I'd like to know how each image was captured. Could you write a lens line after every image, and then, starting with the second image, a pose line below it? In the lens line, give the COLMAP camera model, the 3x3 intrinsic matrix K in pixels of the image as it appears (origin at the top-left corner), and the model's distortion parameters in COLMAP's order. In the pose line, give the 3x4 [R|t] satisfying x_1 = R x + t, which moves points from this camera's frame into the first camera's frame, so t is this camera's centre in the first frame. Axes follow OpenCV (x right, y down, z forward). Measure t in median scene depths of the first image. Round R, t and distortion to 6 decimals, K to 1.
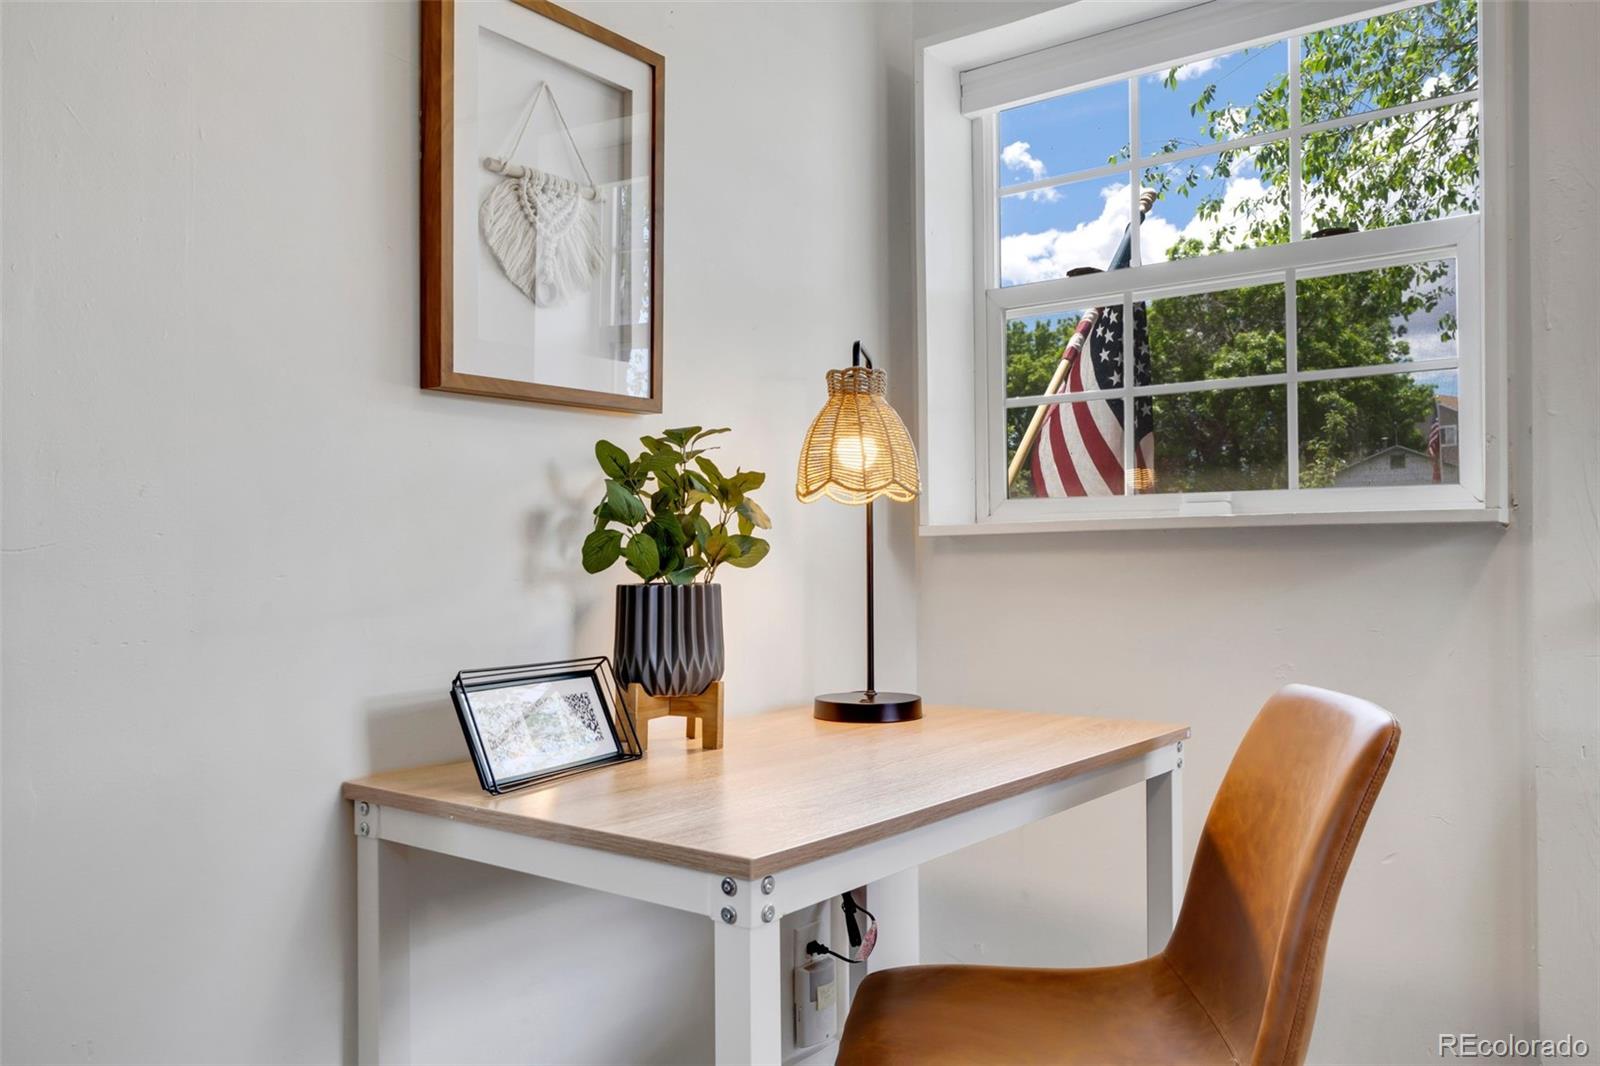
lens RADIAL K [[1273.1, 0, 793.6], [0, 1273.1, 533.0], [0, 0, 1]] dist [0.003027, 0.000169]
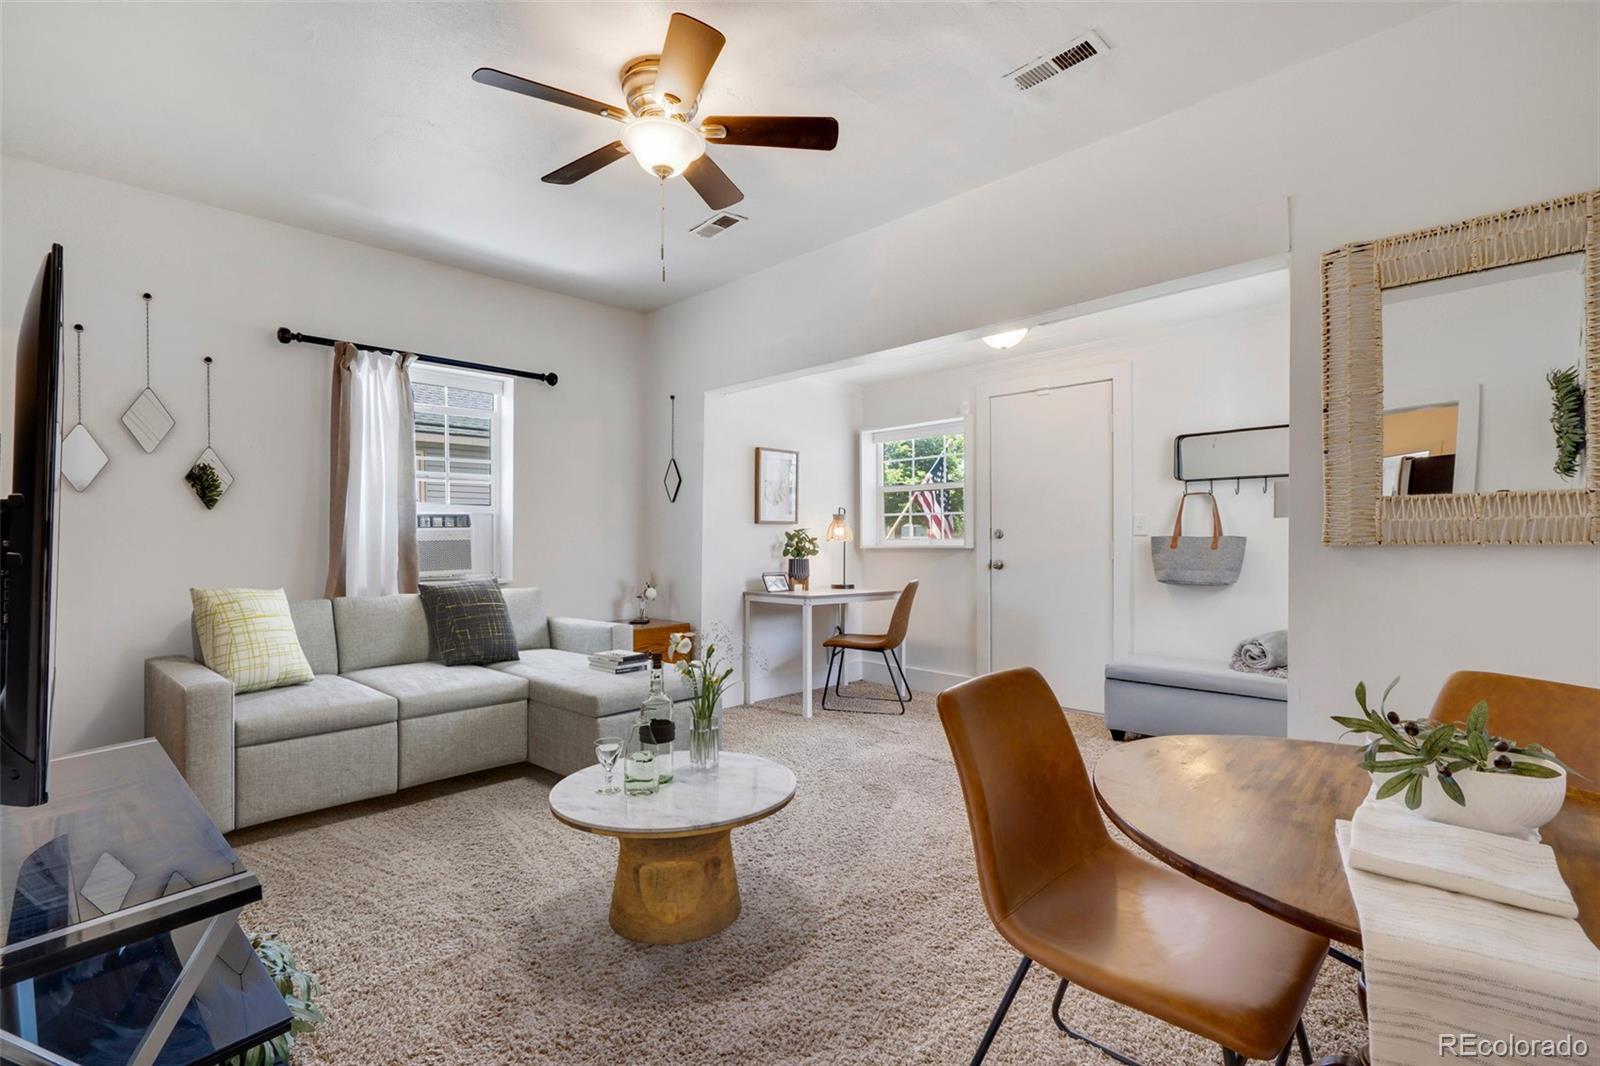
lens RADIAL K [[733.9, 0, 801.6], [0, 733.9, 538.8], [0, 0, 1]] dist [-0.001474, -0.000111]
pose [[0.993955, 0.006624, -0.109590, 0.239933], [-0.006001, 0.999964, 0.006017, -0.059722], [0.109626, -0.005323, 0.993959, -1.967738]]
